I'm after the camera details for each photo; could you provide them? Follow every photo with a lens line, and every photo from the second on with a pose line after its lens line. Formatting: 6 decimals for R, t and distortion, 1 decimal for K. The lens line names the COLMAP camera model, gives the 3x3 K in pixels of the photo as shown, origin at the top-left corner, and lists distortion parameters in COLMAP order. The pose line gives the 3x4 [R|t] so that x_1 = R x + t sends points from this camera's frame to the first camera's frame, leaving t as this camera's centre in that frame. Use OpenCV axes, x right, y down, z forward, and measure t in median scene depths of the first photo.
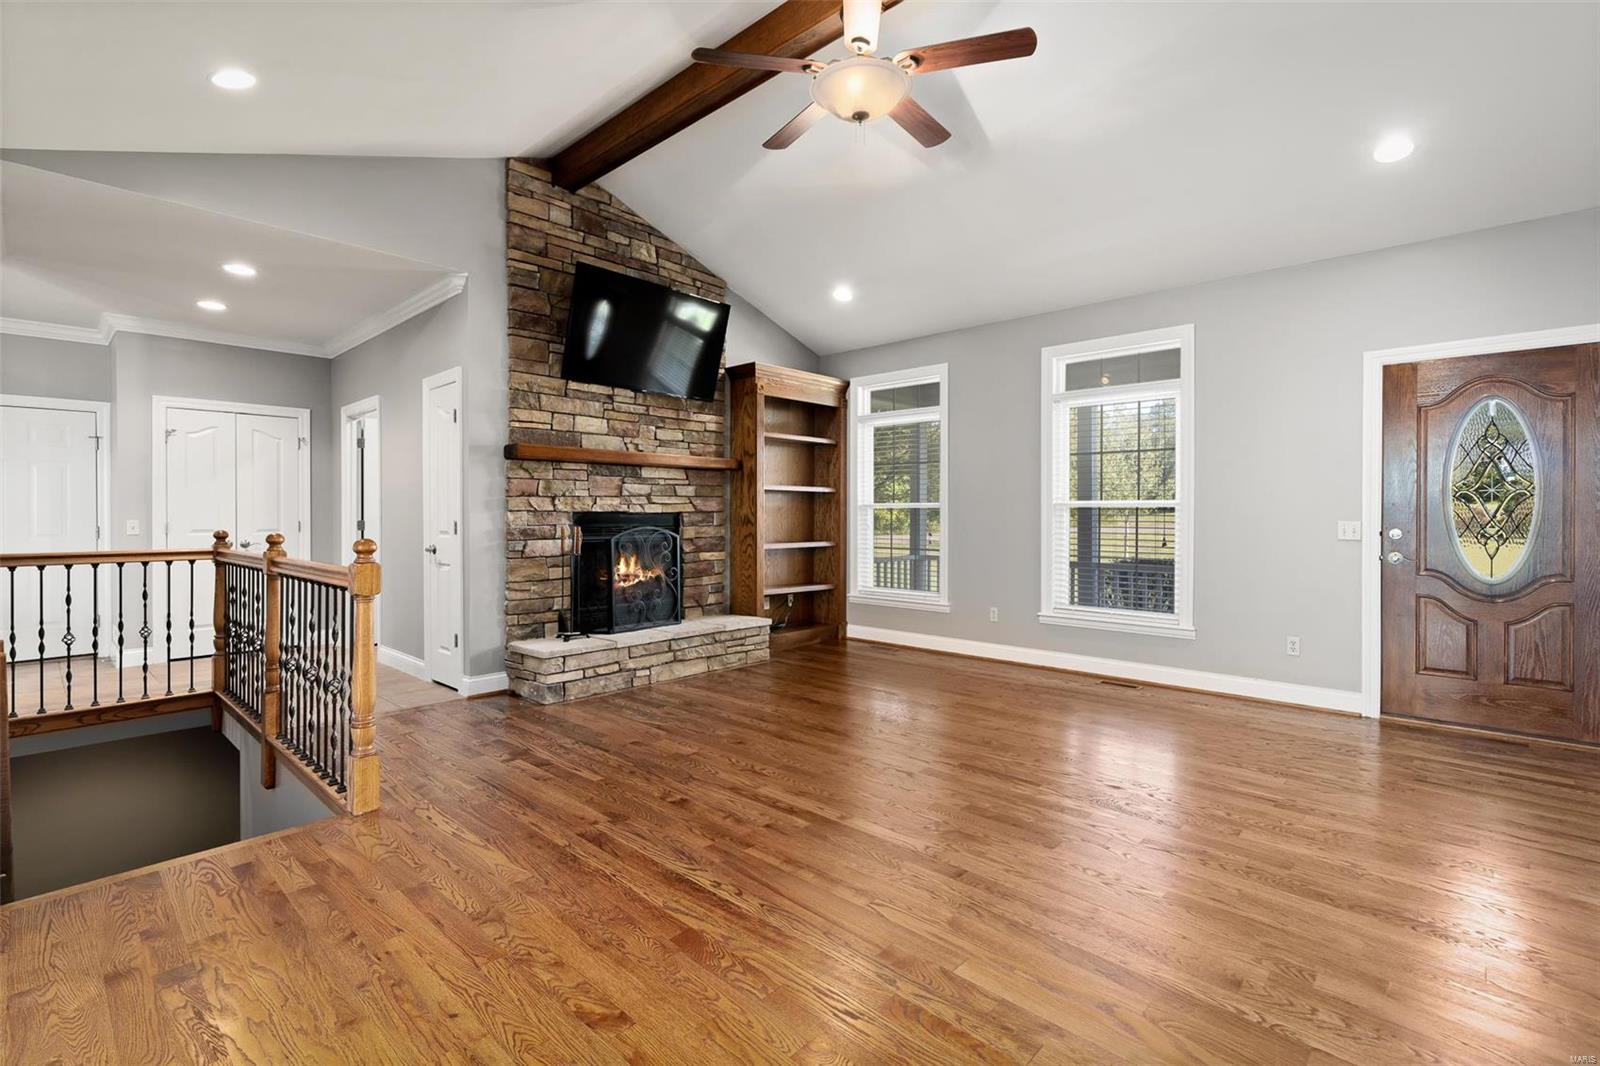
lens RADIAL K [[728.0, 0, 787.7], [0, 728.0, 515.4], [0, 0, 1]] dist [0.000622, 0.000063]
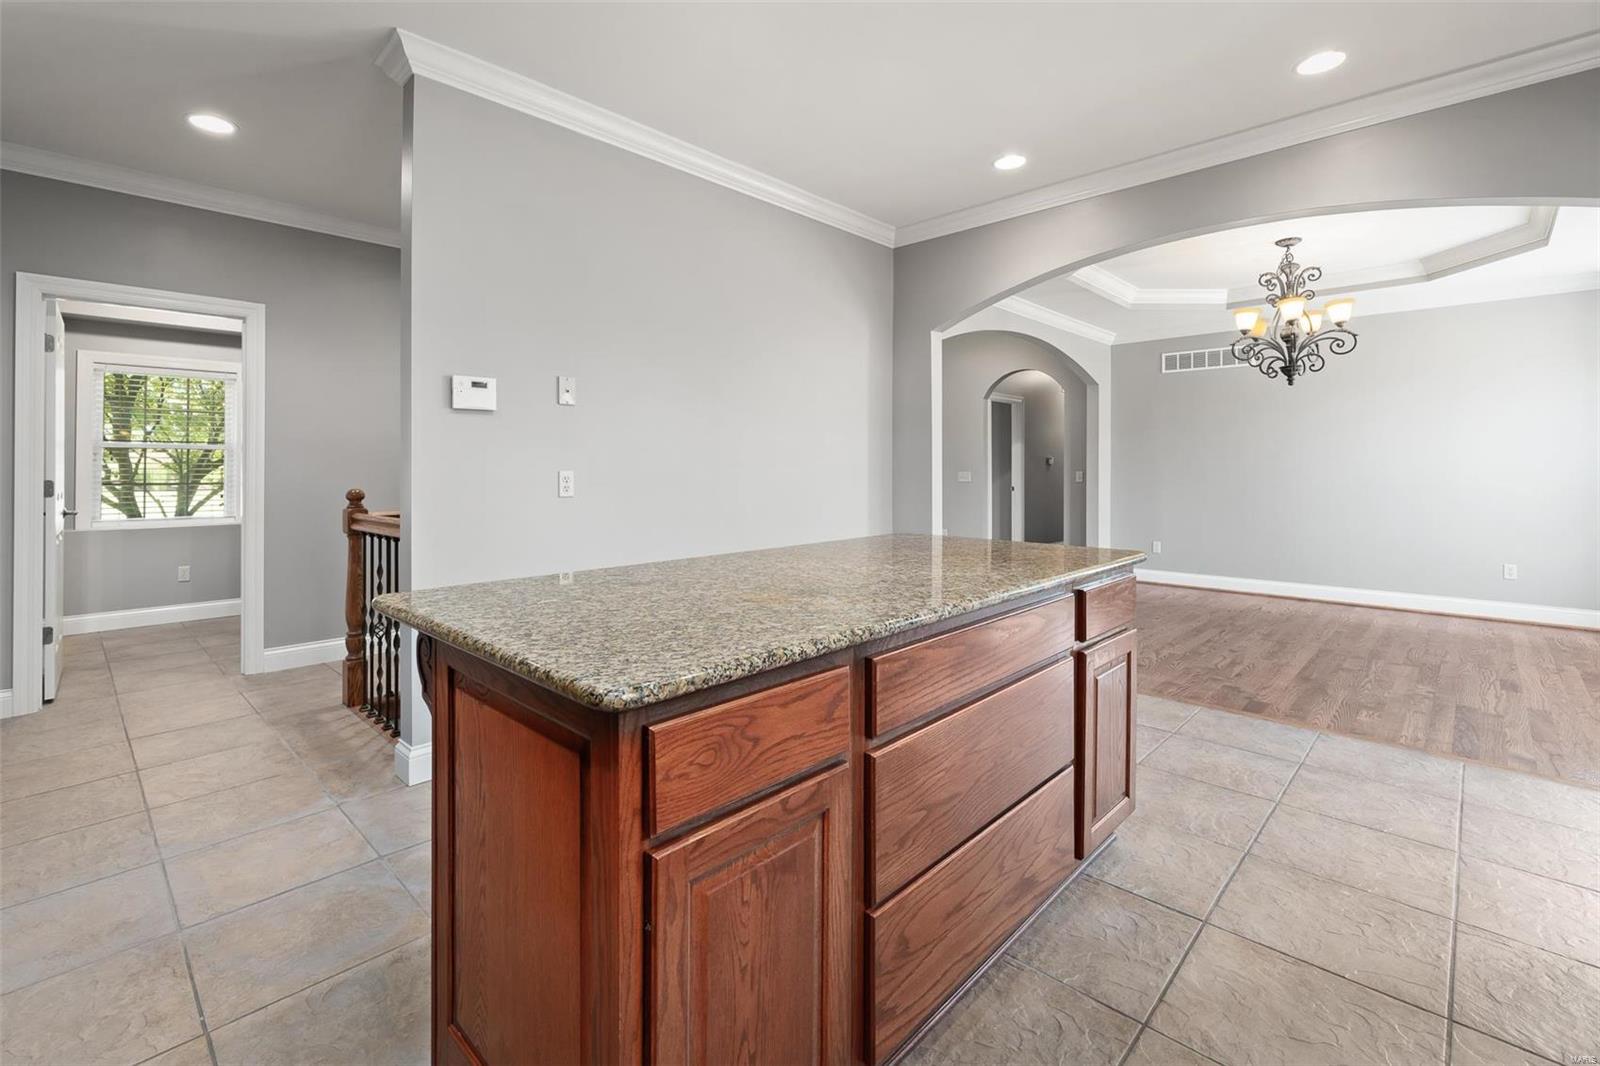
lens RADIAL K [[714.3, 0, 790.9], [0, 714.3, 466.0], [0, 0, 1]] dist [-0.000707, -0.000188]
pose [[0.003280, 0.007713, 0.999965, -1.375718], [0.005474, 0.999955, -0.007730, 0.004152], [-0.999980, 0.005499, 0.003238, 0.512933]]
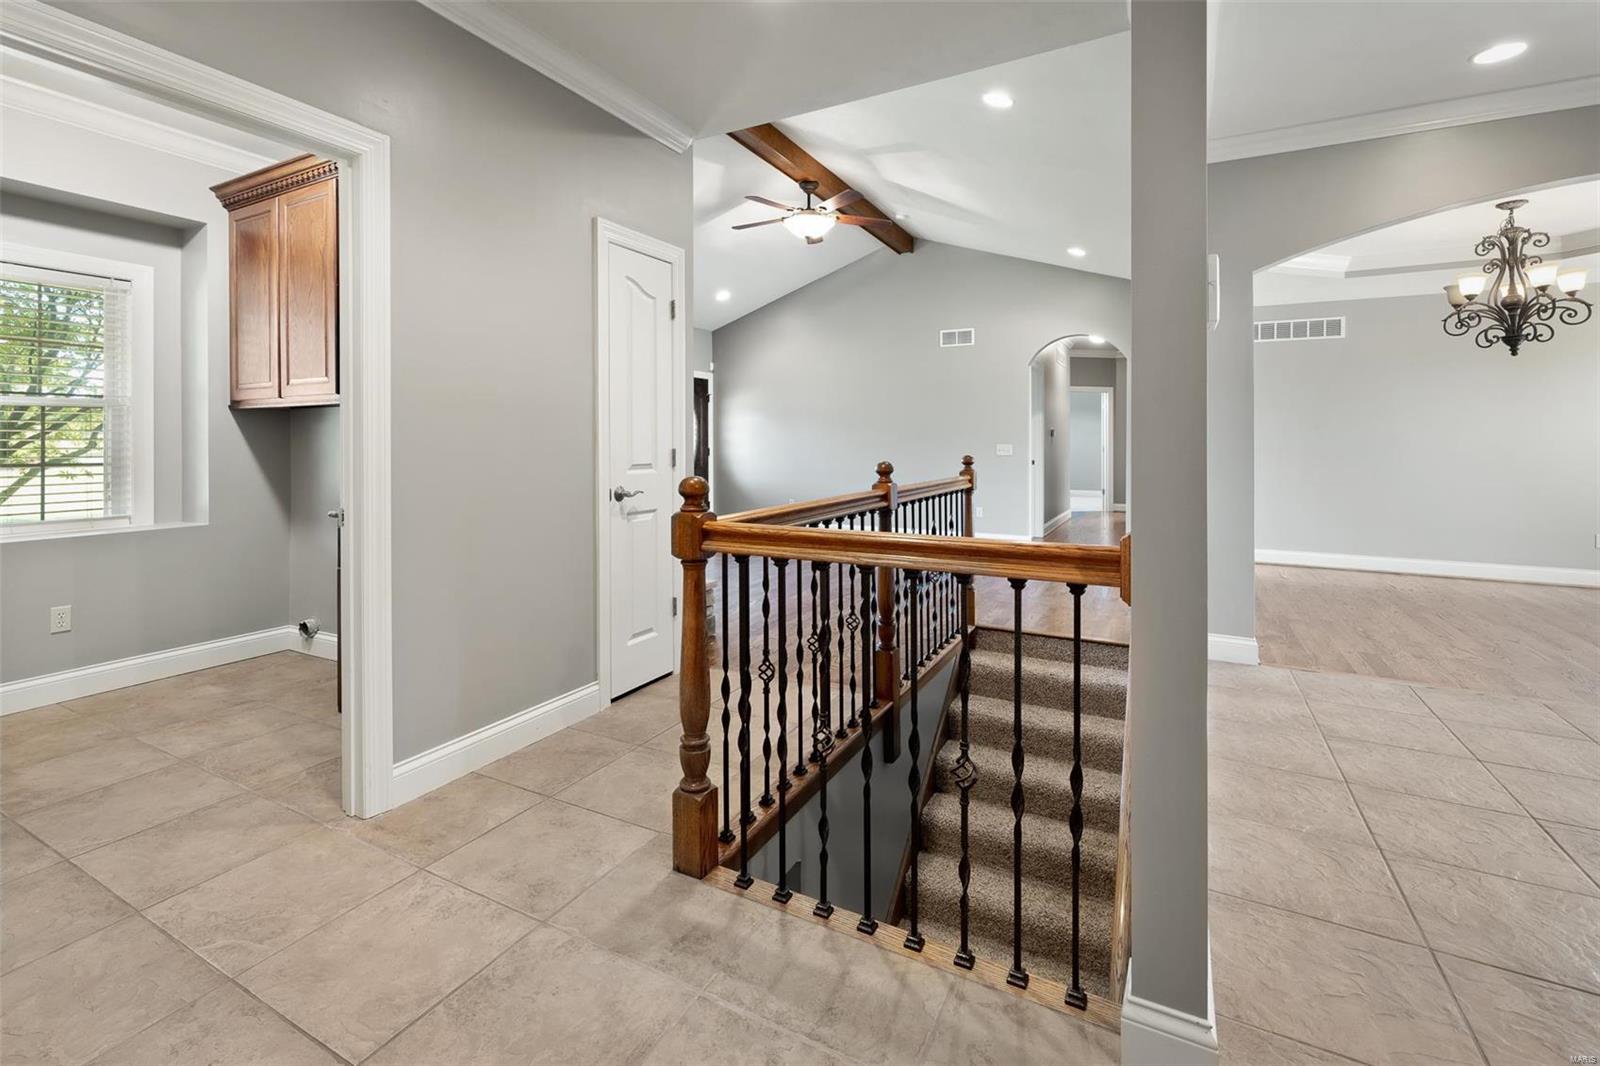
lens RADIAL K [[717.6, 0, 775.0], [0, 717.6, 441.5], [0, 0, 1]] dist [-0.001969, -0.000499]
pose [[-0.253459, 0.000604, 0.967346, -1.076566], [0.002707, 0.999996, 0.000085, 0.000071], [-0.967342, 0.002640, -0.253460, 0.974711]]
